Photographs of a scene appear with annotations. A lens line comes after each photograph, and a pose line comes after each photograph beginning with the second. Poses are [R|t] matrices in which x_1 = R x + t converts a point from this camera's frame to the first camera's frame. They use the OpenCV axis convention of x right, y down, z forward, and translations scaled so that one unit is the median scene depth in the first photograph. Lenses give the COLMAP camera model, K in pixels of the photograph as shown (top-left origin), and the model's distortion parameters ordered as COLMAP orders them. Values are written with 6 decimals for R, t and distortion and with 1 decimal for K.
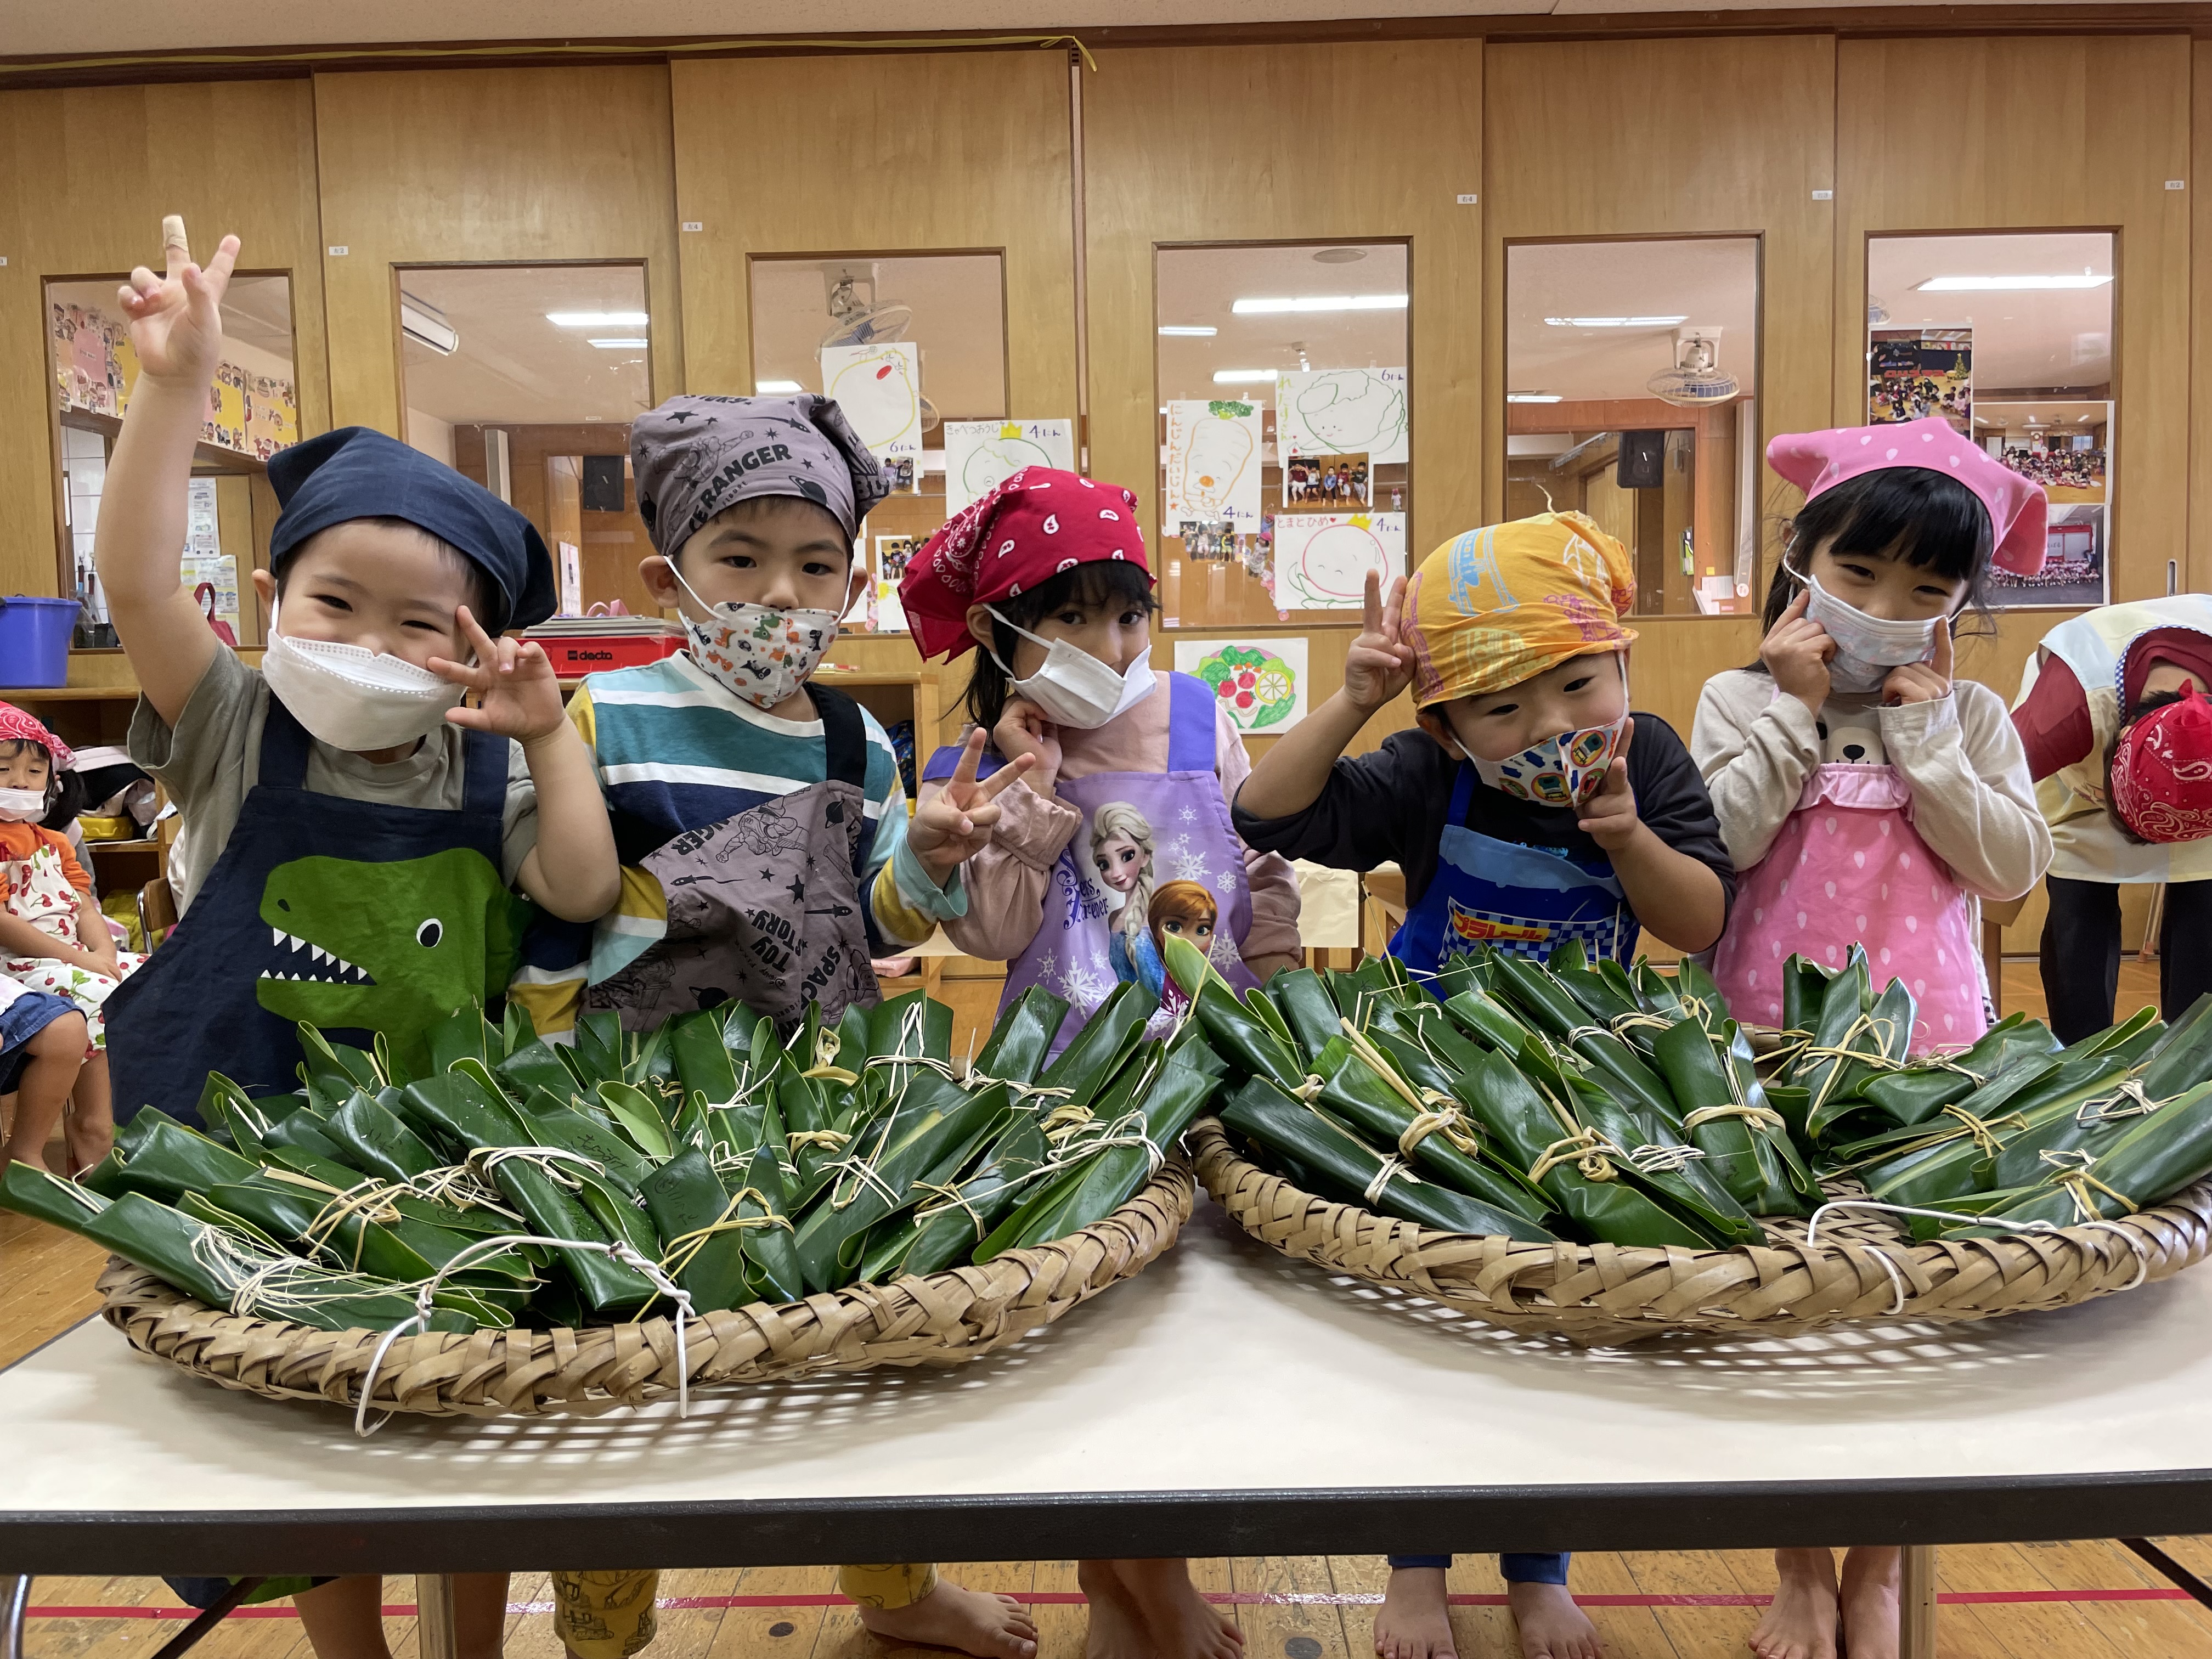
lens RADIAL K [[1668.4, 0, 1107.0], [0, 1668.4, 841.7], [0, 0, 1]] dist [0.061296, -0.094703]
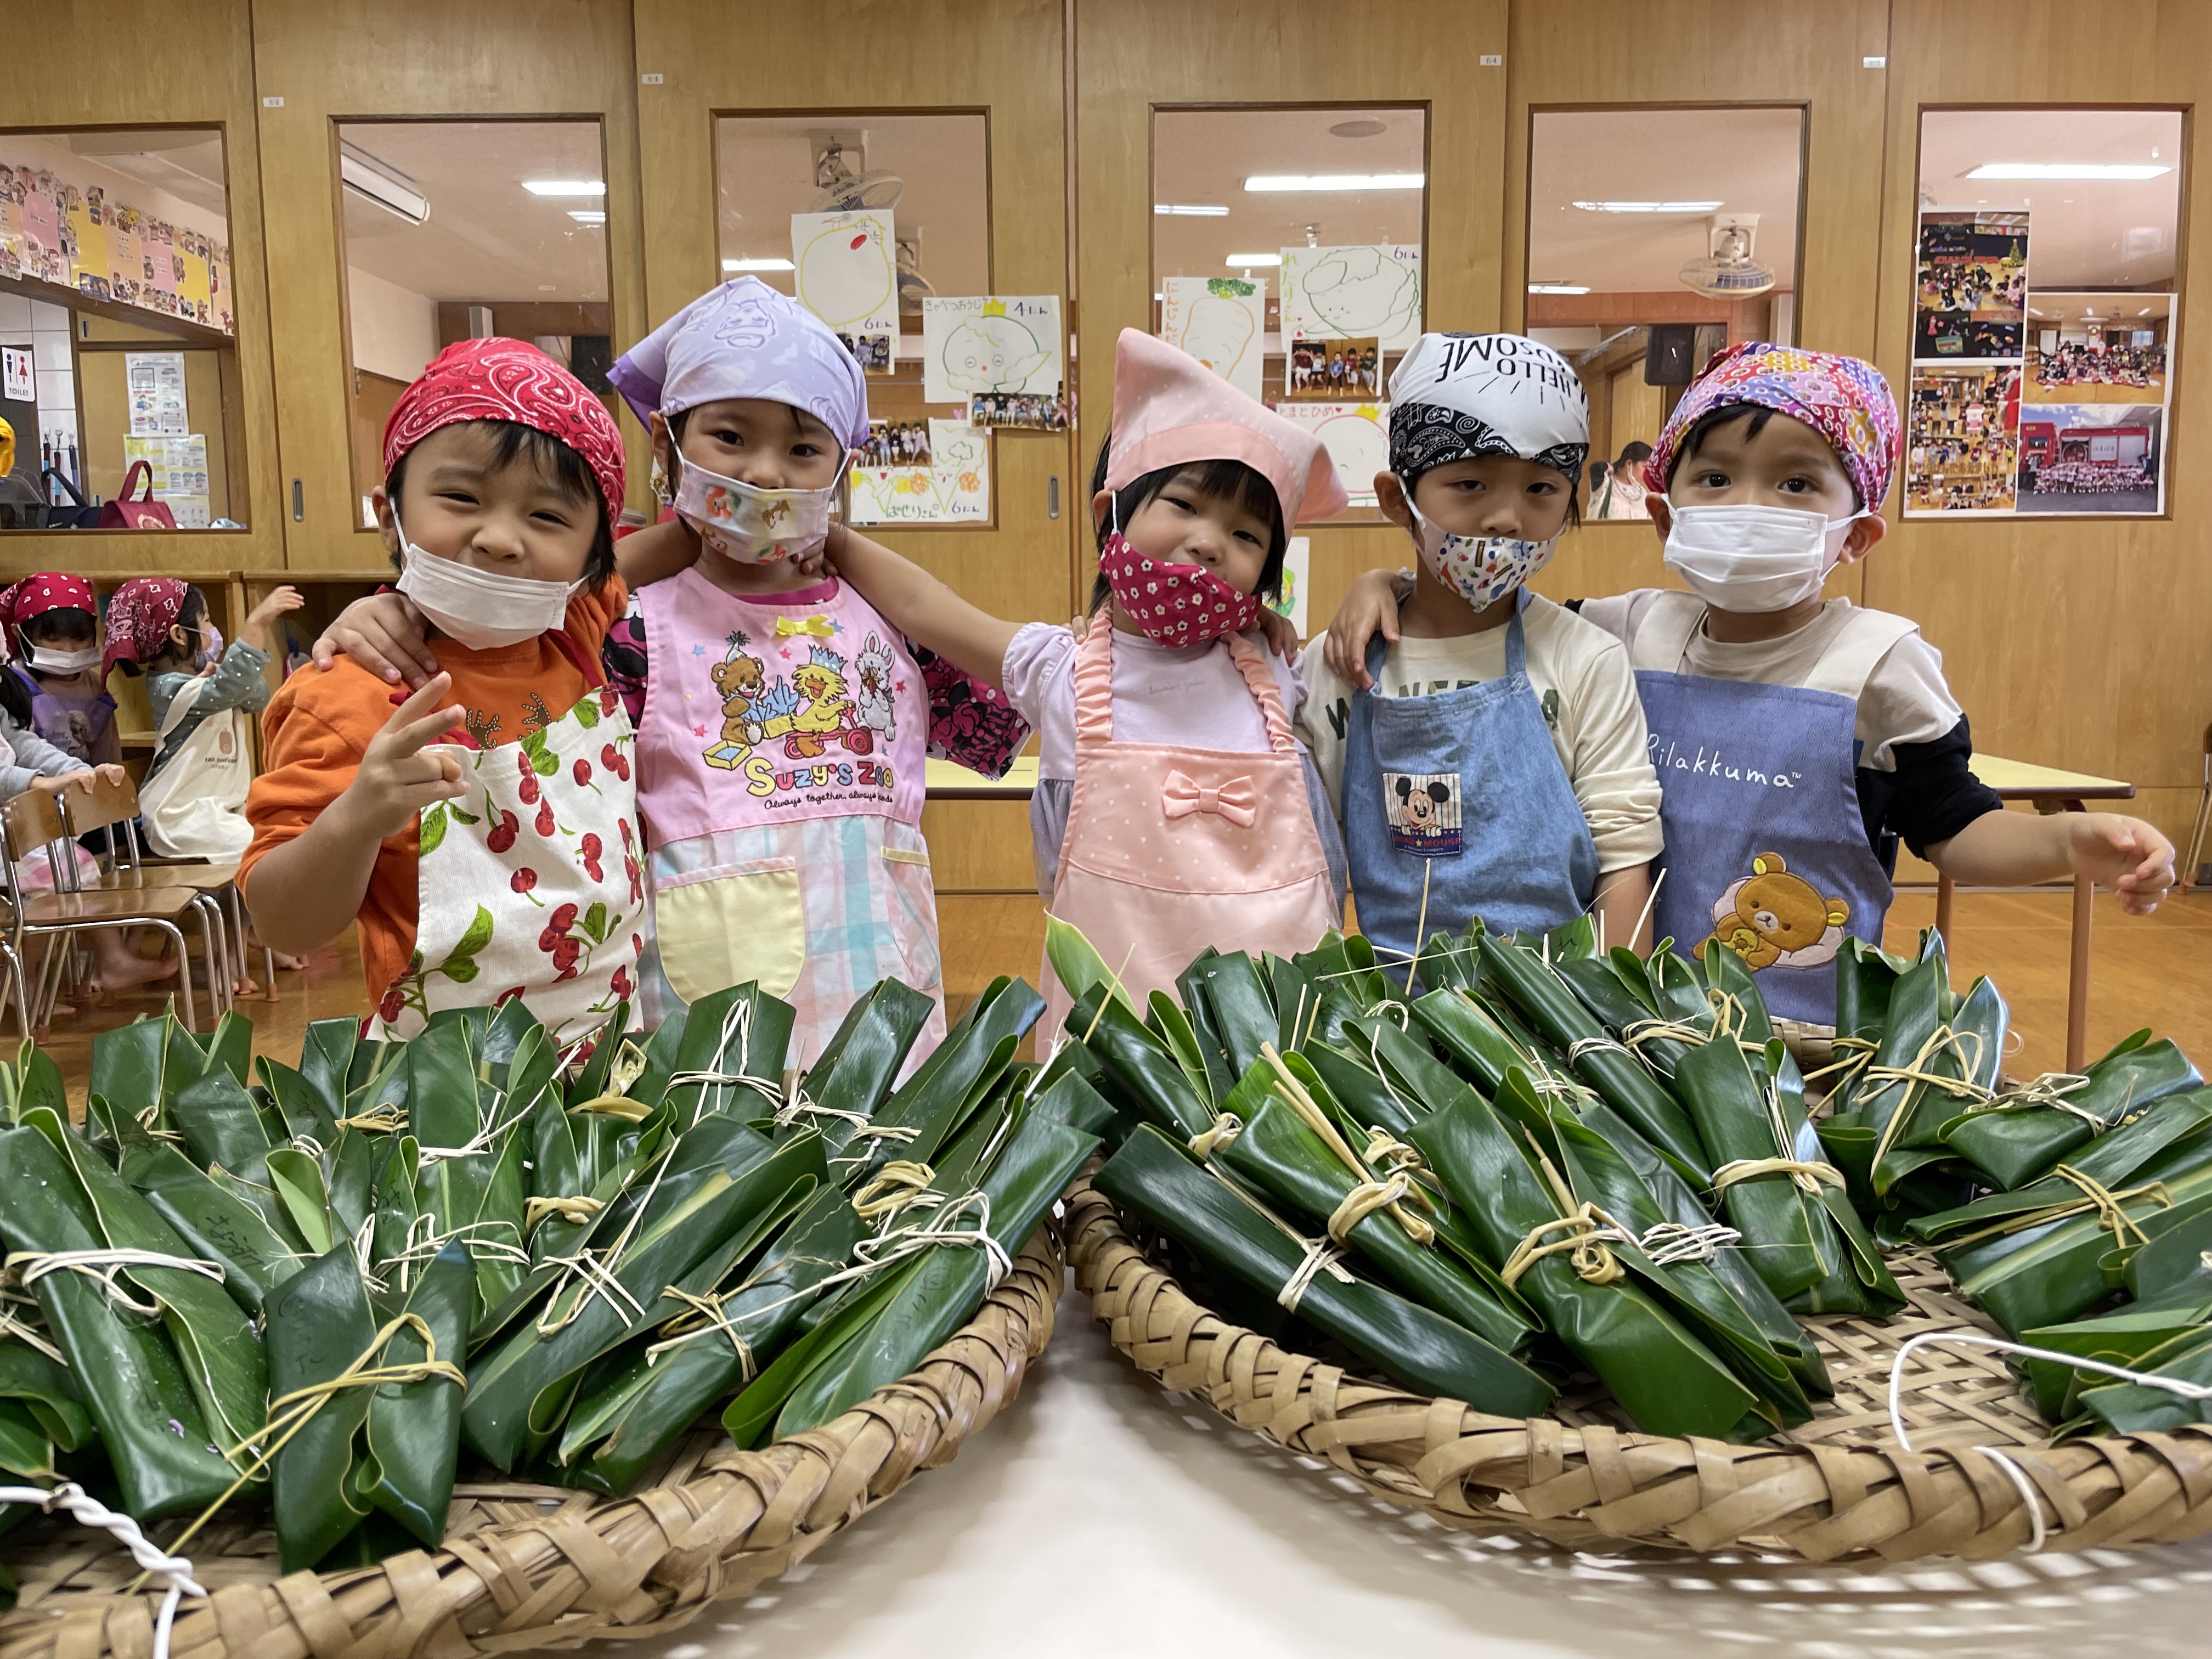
lens RADIAL K [[1709.4, 0, 1106.0], [0, 1709.4, 829.5], [0, 0, 1]] dist [0.065588, -0.103026]
pose [[0.999895, 0.014476, -0.000572, 0.058134], [-0.014430, 0.998691, 0.049078, -0.023126], [0.001282, -0.049065, 0.998795, 0.198961]]
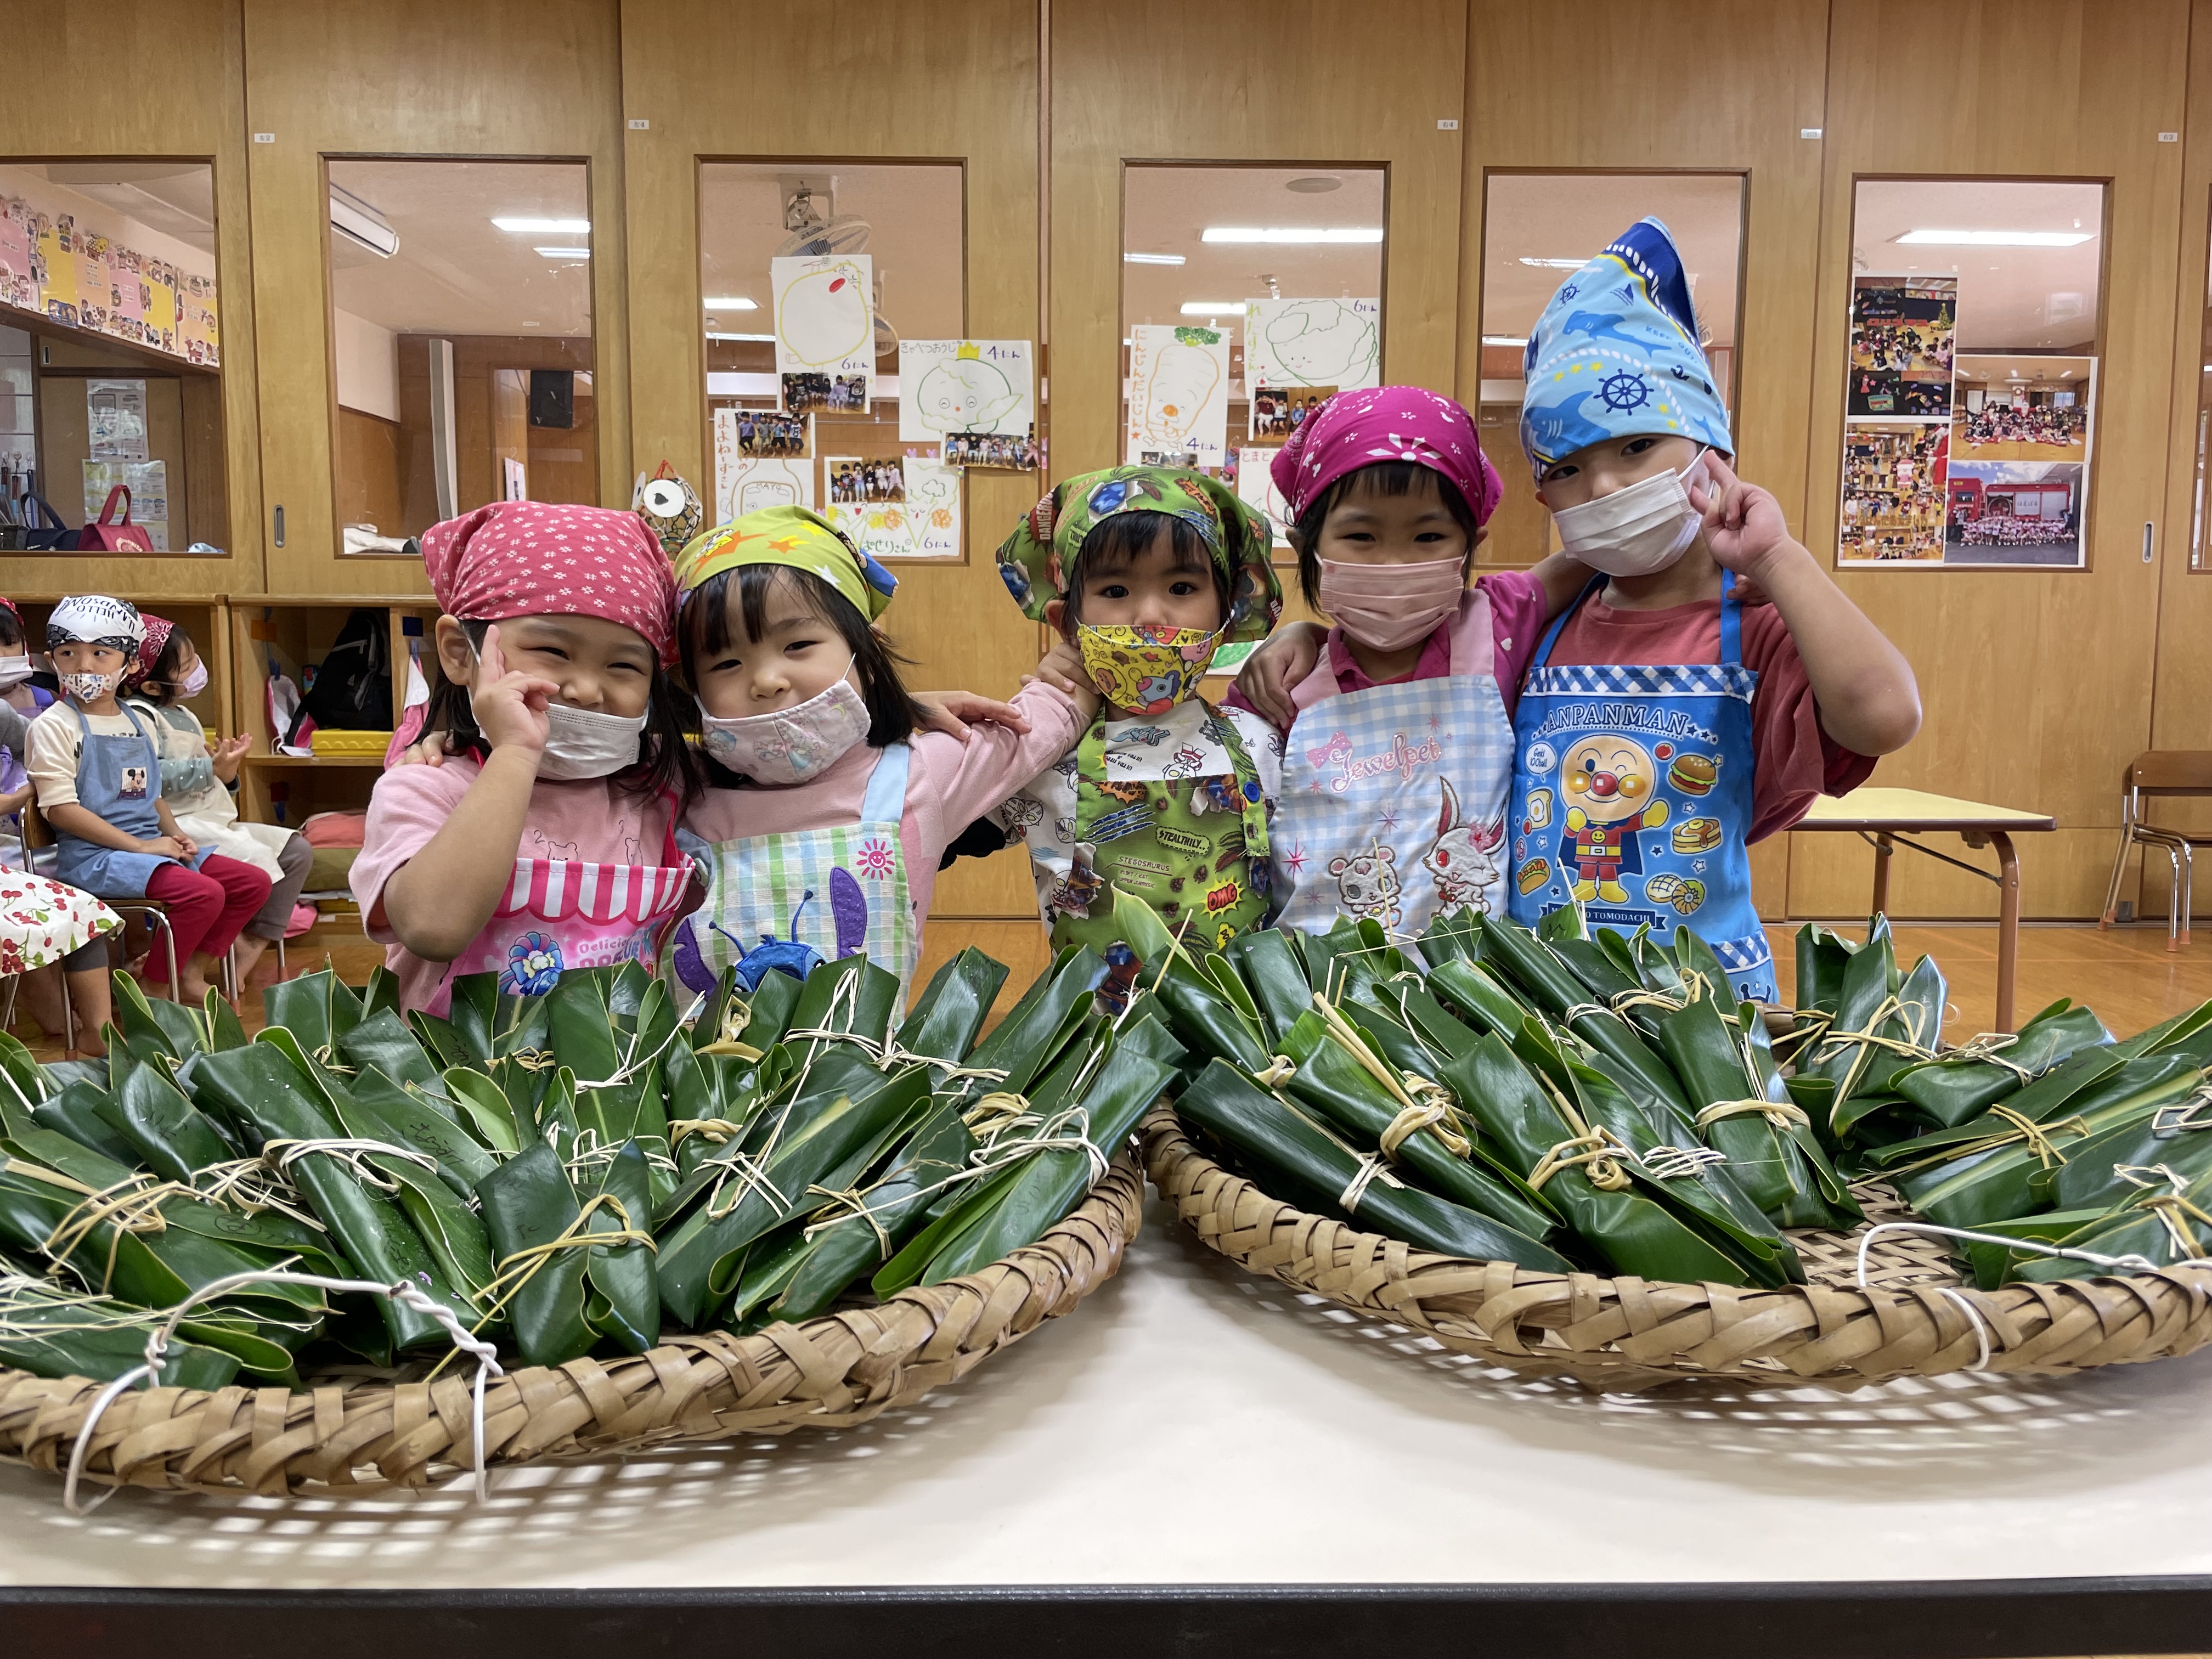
lens RADIAL K [[1690.2, 0, 1102.4], [0, 1690.2, 826.9], [0, 0, 1]] dist [0.064301, -0.100219]
pose [[0.999338, 0.024997, 0.026447, 0.002702], [-0.025693, 0.999324, 0.026283, -0.000999], [-0.025772, -0.026945, 0.999305, 0.103924]]
